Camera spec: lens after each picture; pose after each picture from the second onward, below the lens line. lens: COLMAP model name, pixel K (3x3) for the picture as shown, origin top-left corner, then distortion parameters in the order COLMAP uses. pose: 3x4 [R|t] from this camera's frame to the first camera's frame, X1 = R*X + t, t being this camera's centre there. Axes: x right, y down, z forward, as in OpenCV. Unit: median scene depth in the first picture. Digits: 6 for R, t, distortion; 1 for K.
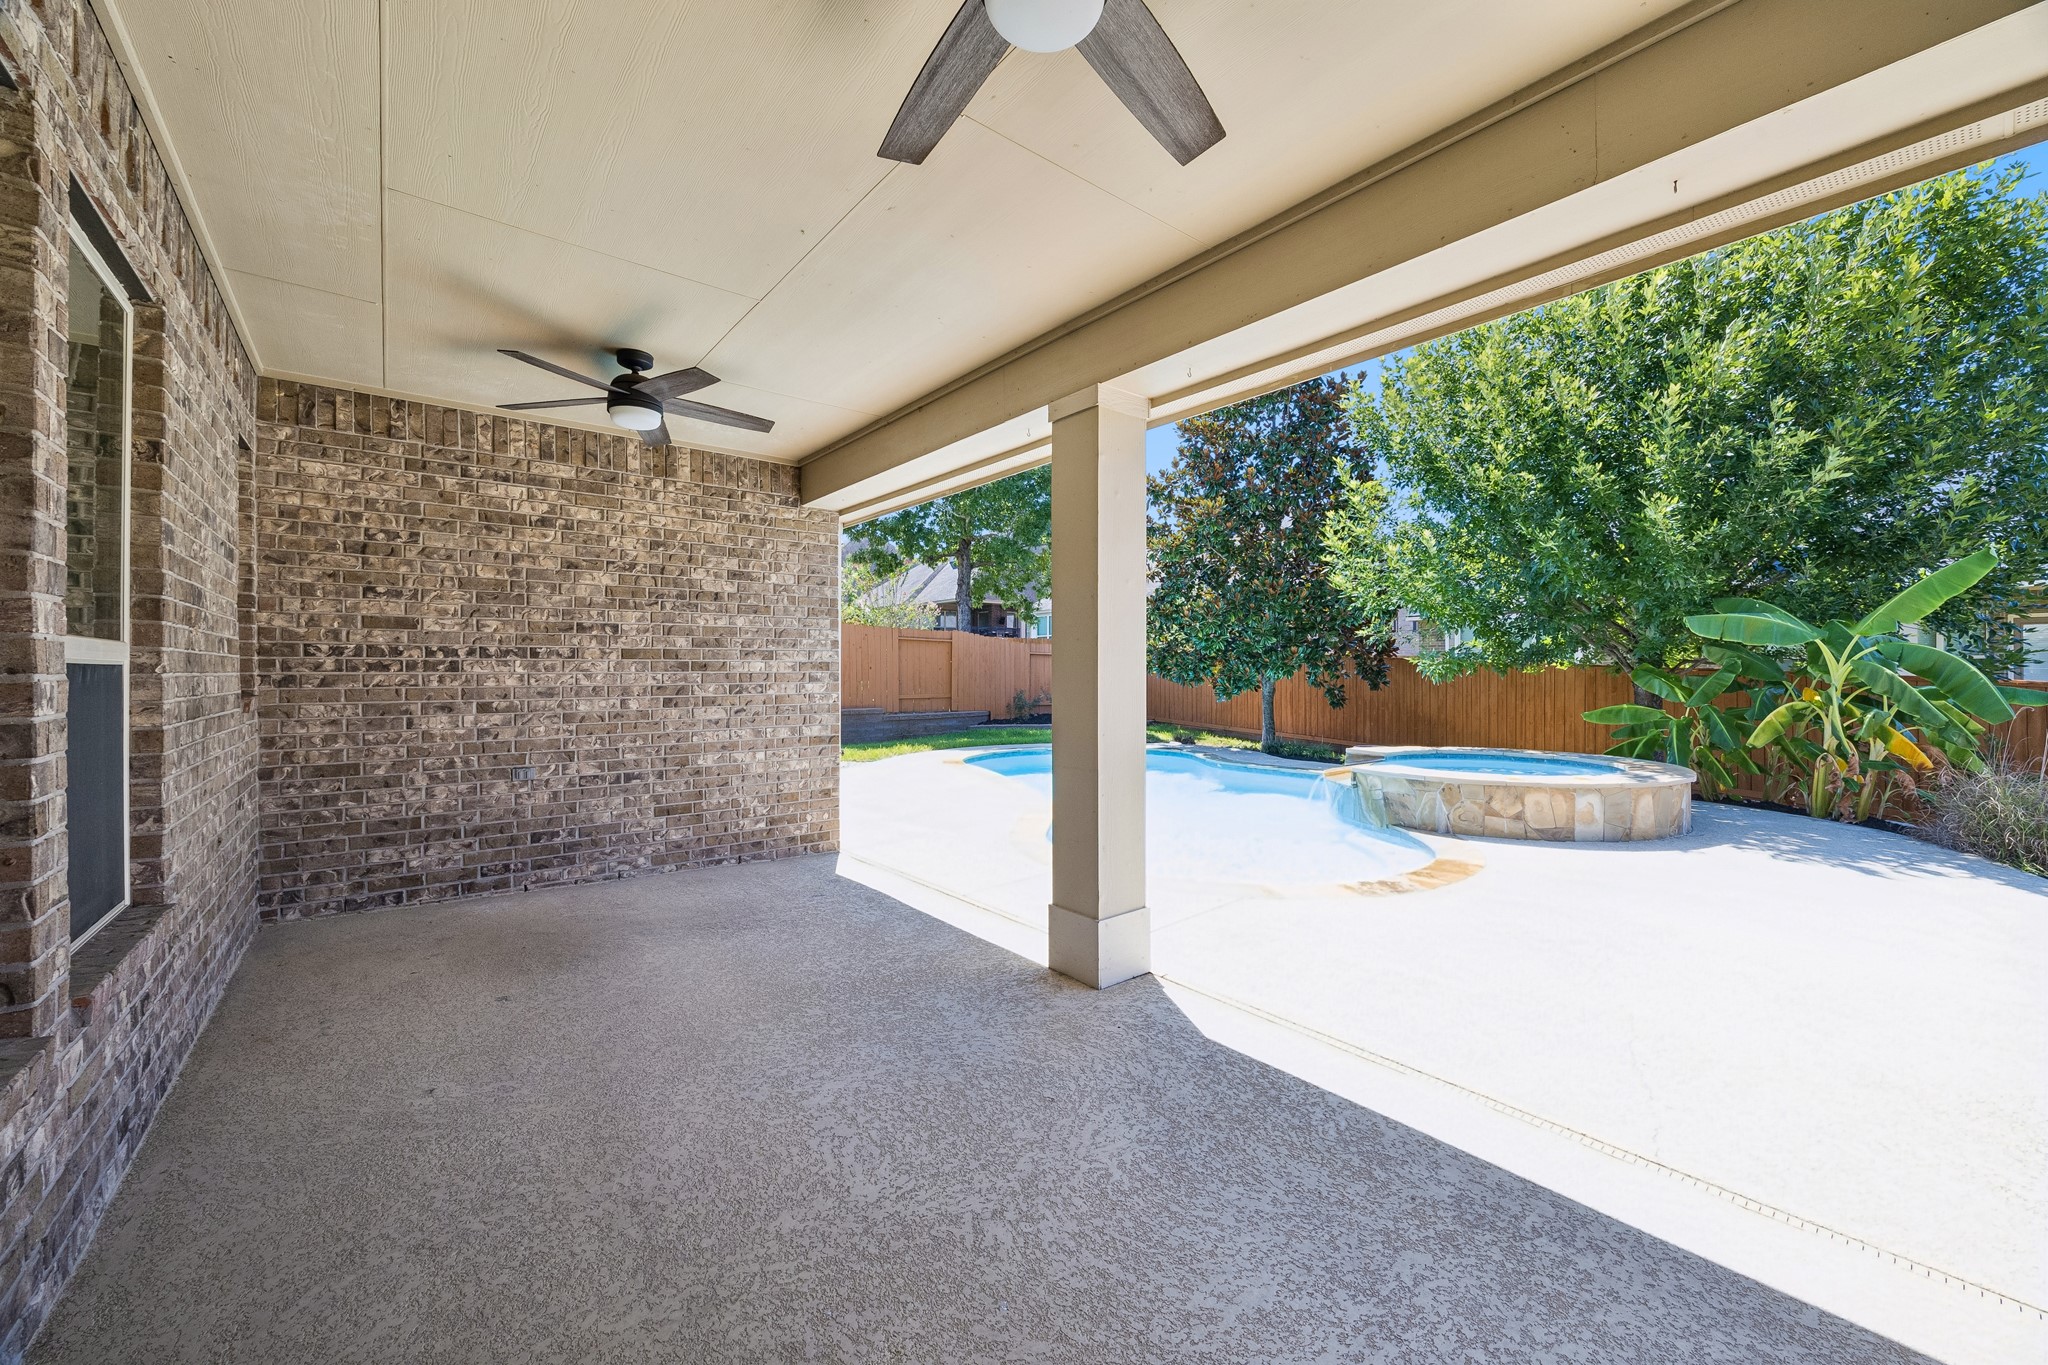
lens RADIAL K [[797.7, 0, 957.7], [0, 797.7, 670.7], [0, 0, 1]] dist [0.000484, 0.000459]
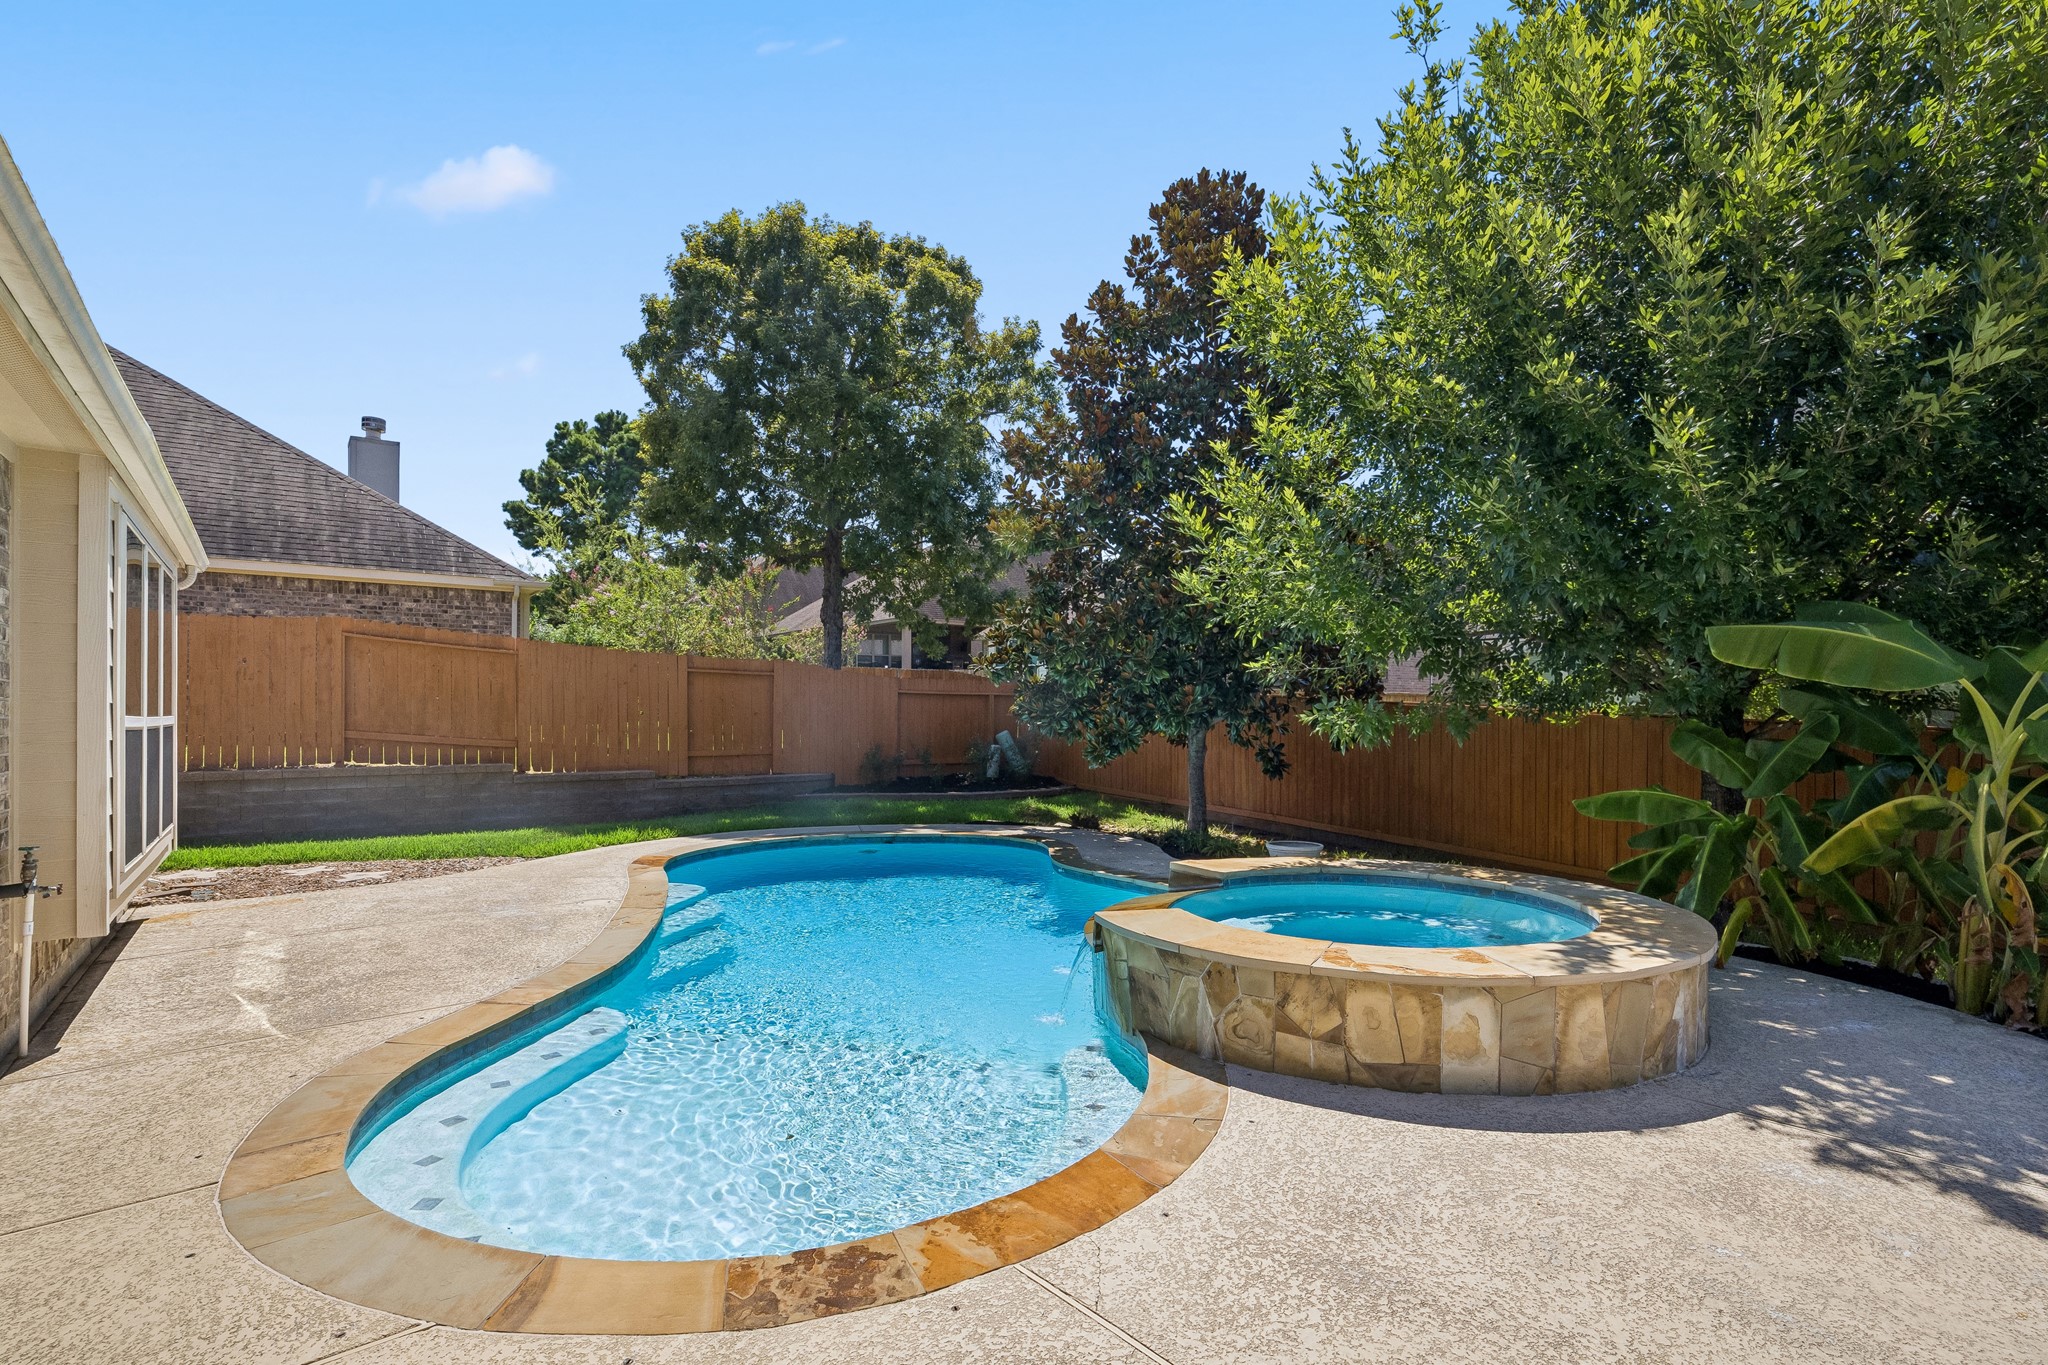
lens RADIAL K [[982.1, 0, 955.7], [0, 982.1, 709.2], [0, 0, 1]] dist [-0.006736, 0.000156]
pose [[0.999847, 0.004720, -0.016822, 0.424211], [-0.004735, 0.999988, -0.000861, -0.015680], [0.016818, 0.000940, 0.999858, 0.347498]]
